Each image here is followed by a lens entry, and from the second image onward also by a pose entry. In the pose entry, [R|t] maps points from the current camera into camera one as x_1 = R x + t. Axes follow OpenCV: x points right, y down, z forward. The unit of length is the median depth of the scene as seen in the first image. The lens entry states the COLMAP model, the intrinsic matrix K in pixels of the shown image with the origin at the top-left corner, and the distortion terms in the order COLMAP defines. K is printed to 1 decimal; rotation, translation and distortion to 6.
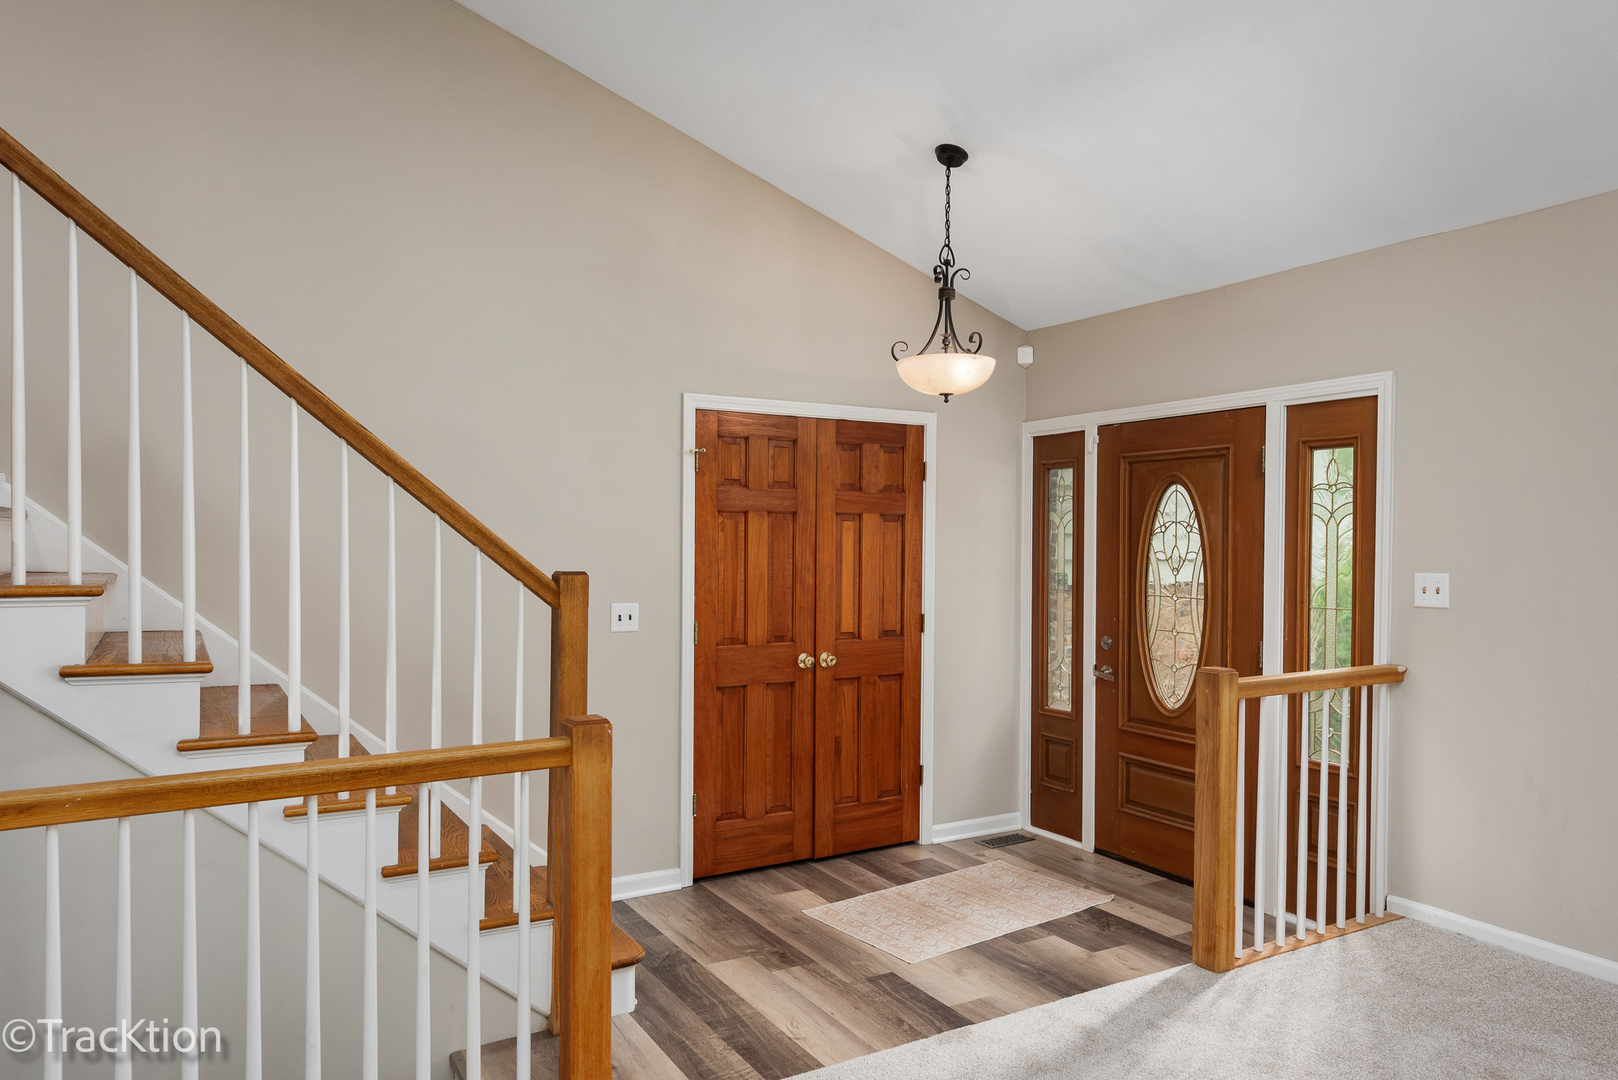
lens RADIAL K [[1086.0, 0, 811.0], [0, 1086.0, 552.8], [0, 0, 1]] dist [0.064211, -0.000480]
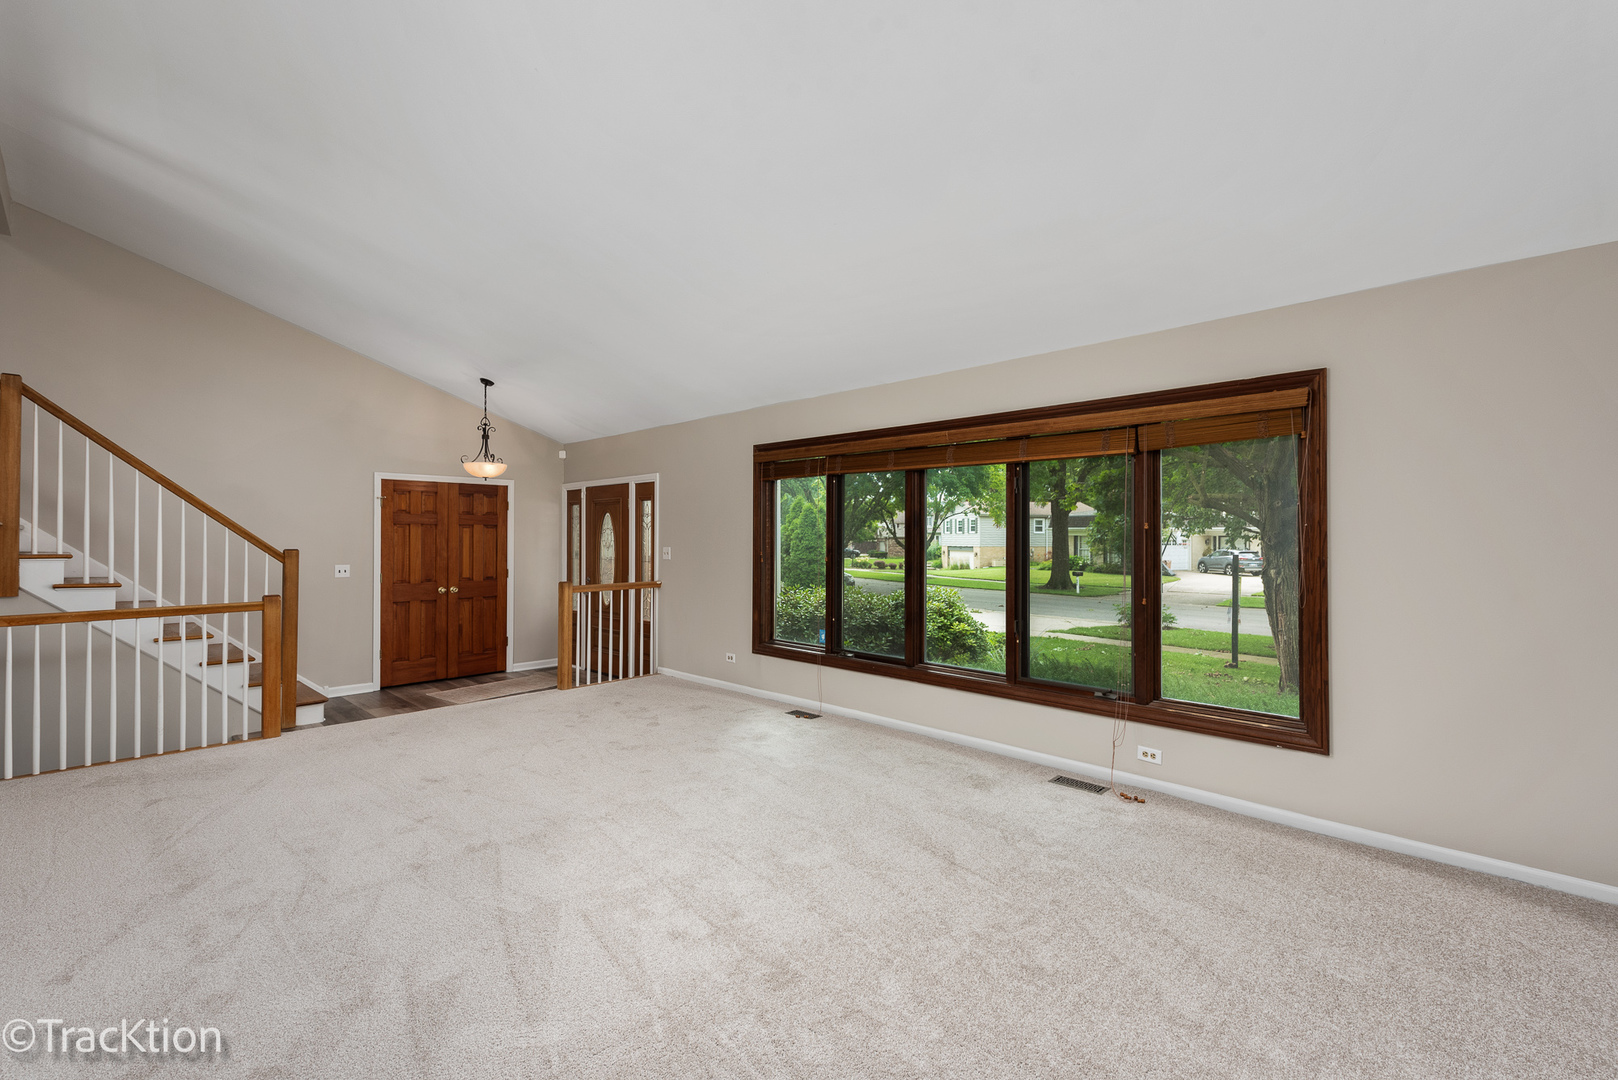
lens RADIAL K [[715.3, 0, 812.5], [0, 715.3, 528.7], [0, 0, 1]] dist [0.011600, 0.000015]
pose [[0.965995, -0.001642, 0.258557, 0.356128], [0.007569, 0.999731, -0.021929, 0.010417], [-0.258452, 0.023140, 0.965747, -0.642774]]
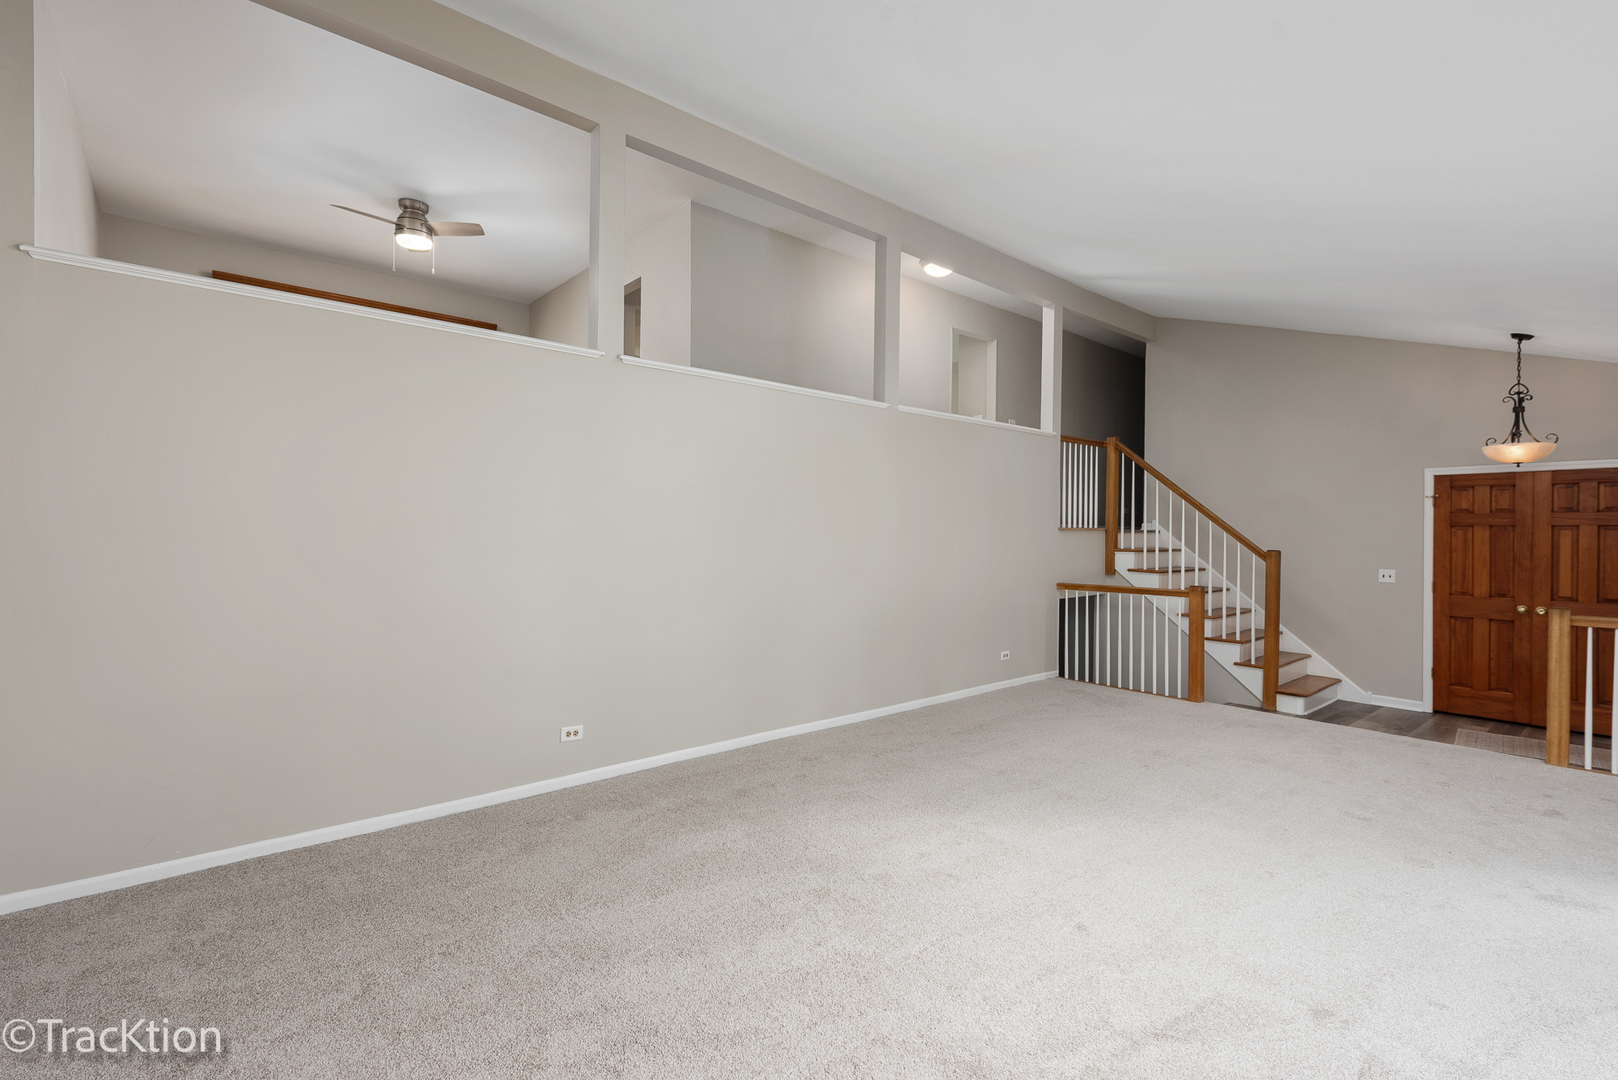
lens RADIAL K [[725.8, 0, 809.0], [0, 725.8, 540.0], [0, 0, 1]] dist [-0.000114, -0.000283]
pose [[0.156864, 0.003507, -0.987614, 0.987606], [-0.021986, 0.999758, 0.000058, 0.011931], [0.987375, 0.021705, 0.156903, -0.332801]]
